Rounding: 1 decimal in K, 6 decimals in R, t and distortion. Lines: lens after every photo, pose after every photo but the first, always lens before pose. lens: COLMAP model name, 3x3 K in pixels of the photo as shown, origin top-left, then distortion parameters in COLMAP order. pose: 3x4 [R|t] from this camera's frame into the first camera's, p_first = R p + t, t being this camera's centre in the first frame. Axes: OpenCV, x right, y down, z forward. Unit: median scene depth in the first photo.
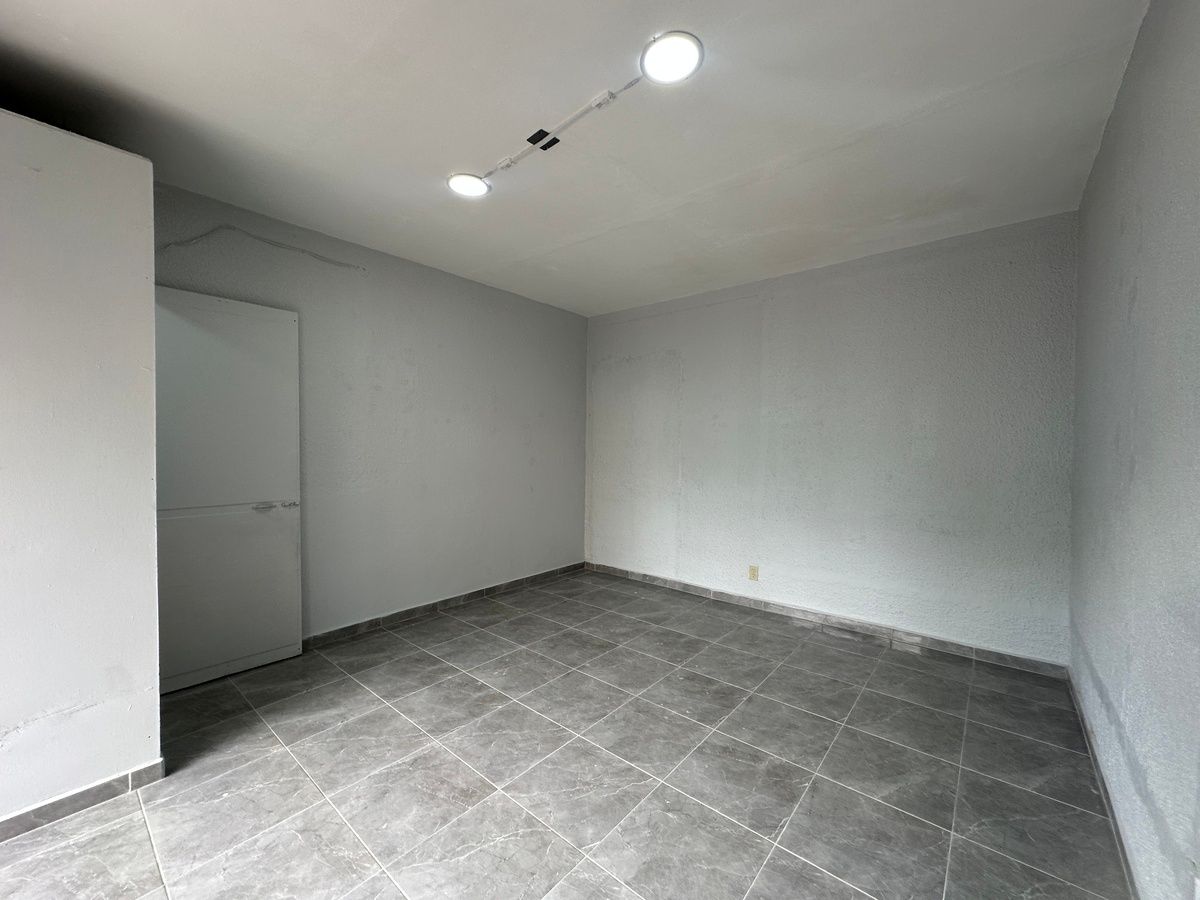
lens RADIAL K [[479.1, 0, 595.6], [0, 479.1, 452.5], [0, 0, 1]] dist [-0.002647, 0.001122]
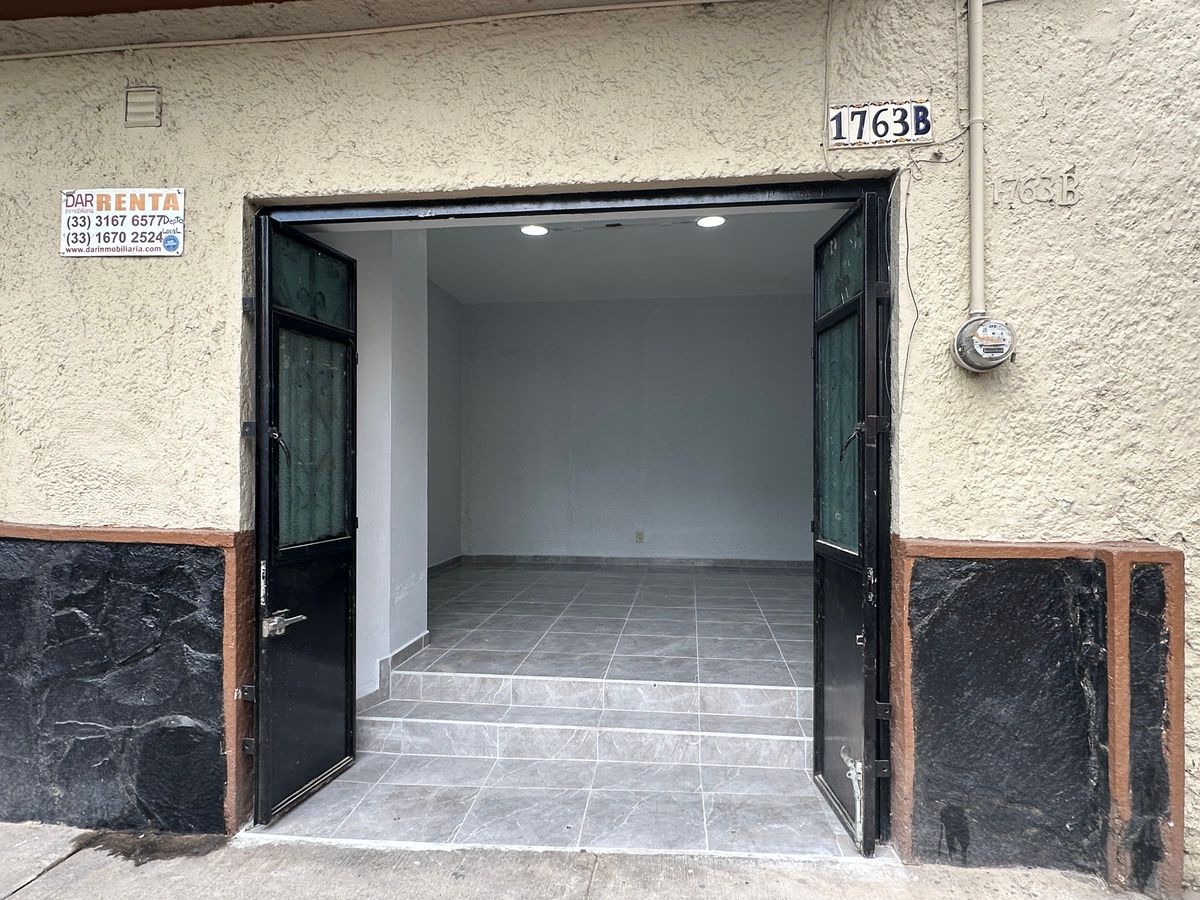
lens RADIAL K [[755.2, 0, 598.1], [0, 755.2, 460.5], [0, 0, 1]] dist [0.001613, 0.000133]
pose [[0.832800, -0.004320, 0.553557, -1.252172], [0.015908, 0.999743, -0.016129, 0.130653], [-0.553345, 0.022238, 0.832655, -0.836344]]
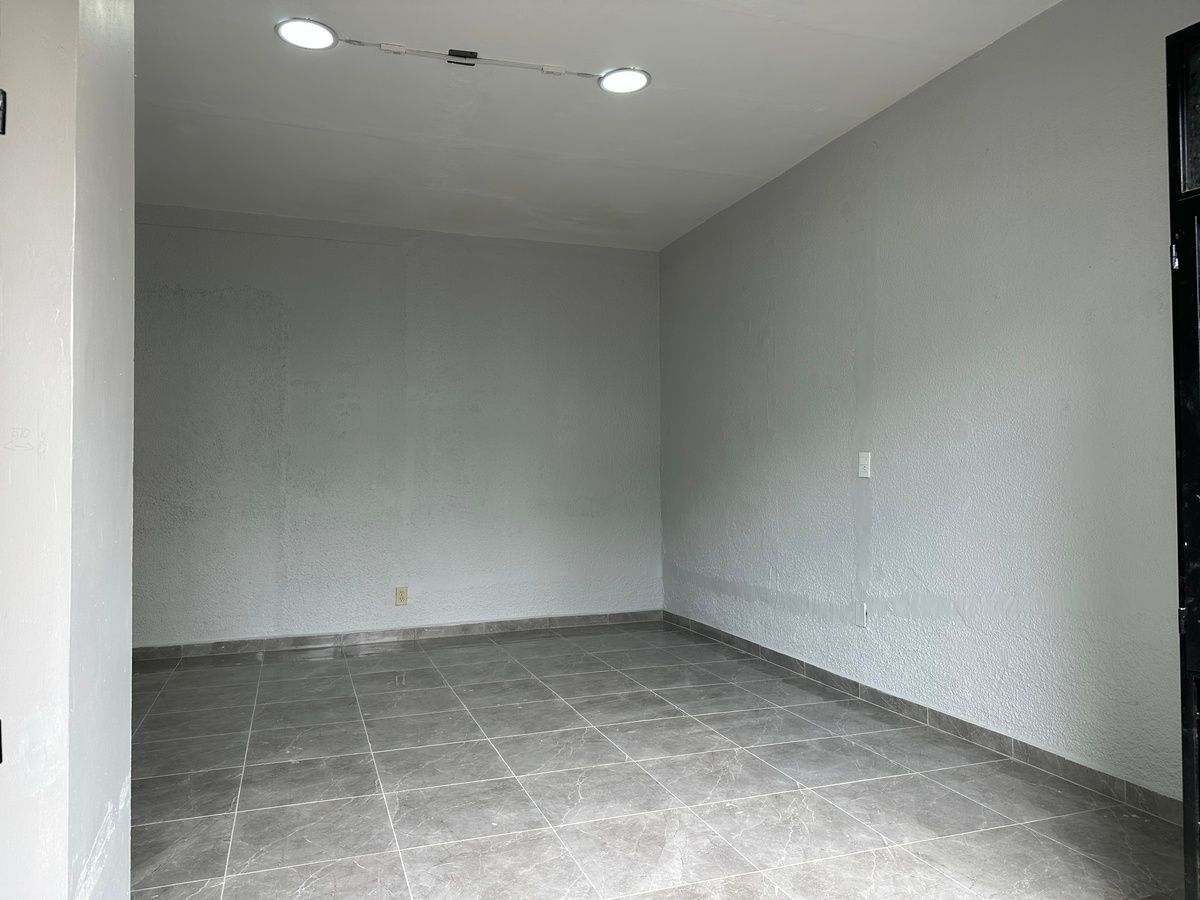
lens RADIAL K [[841.5, 0, 606.6], [0, 841.5, 453.3], [0, 0, 1]] dist [0.047916, -0.055776]
pose [[0.492410, 0.010191, 0.870304, -1.080001], [0.029525, 0.999160, -0.028405, 0.101178], [-0.869862, 0.039683, 0.491696, 0.025558]]
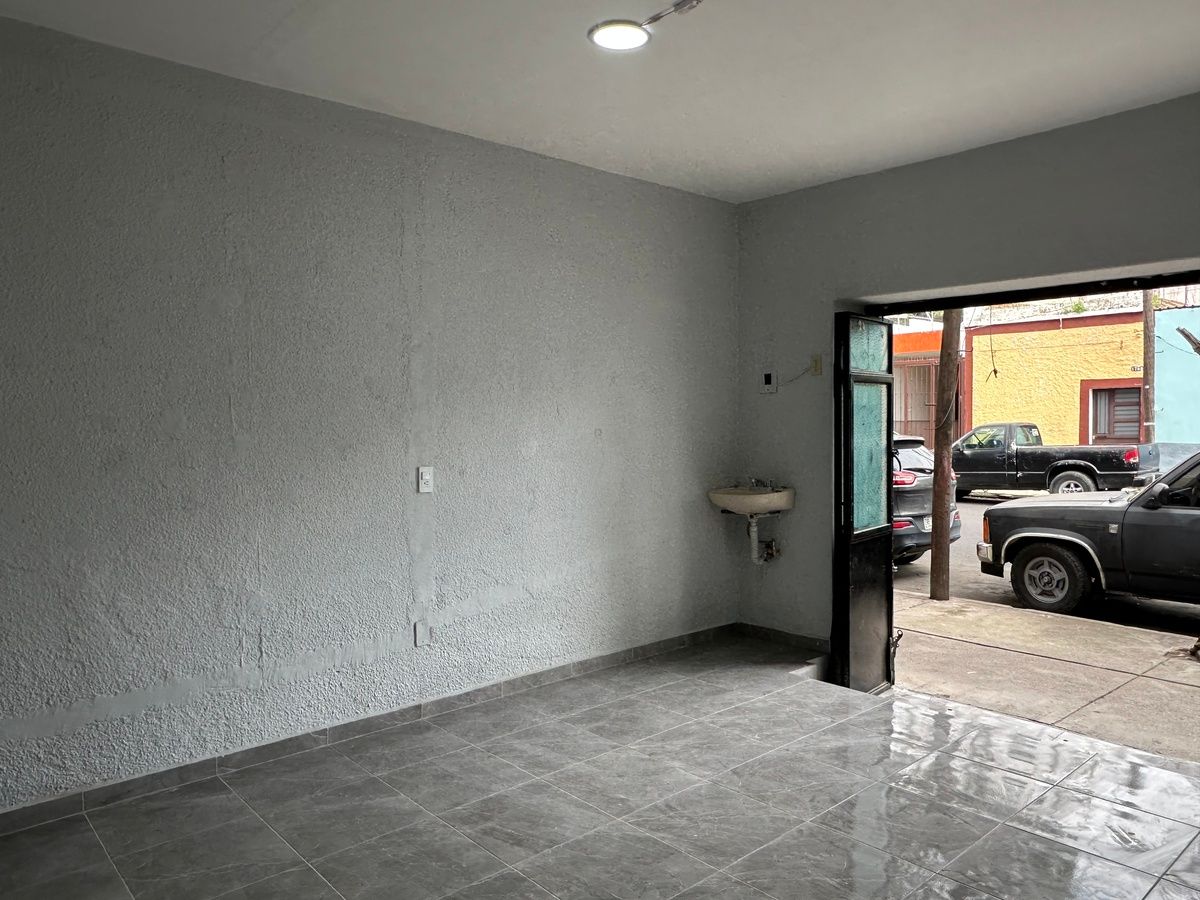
lens RADIAL K [[841.5, 0, 593.3], [0, 841.5, 452.6], [0, 0, 1]] dist [0.047916, -0.055776]
pose [[-0.990262, -0.003211, 0.139181, -0.019161], [0.005691, 0.997965, 0.063513, -0.049289], [-0.139102, 0.063686, -0.988228, 1.806457]]
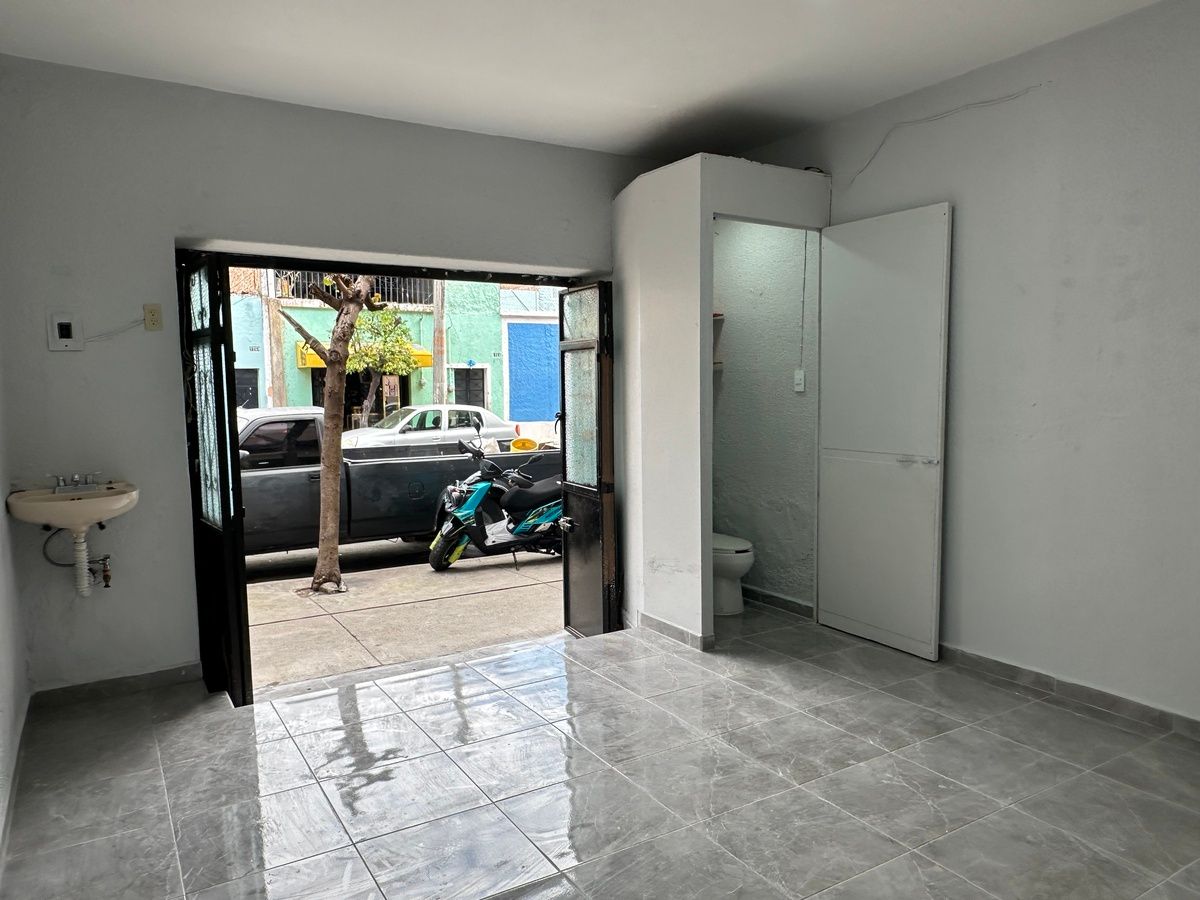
lens RADIAL K [[841.5, 0, 597.9], [0, 841.5, 454.7], [0, 0, 1]] dist [0.047916, -0.055776]
pose [[-0.318896, 0.078577, -0.944527, 0.906197], [-0.007051, 0.996333, 0.085268, -0.016364], [0.947764, 0.033851, -0.317173, 1.040602]]
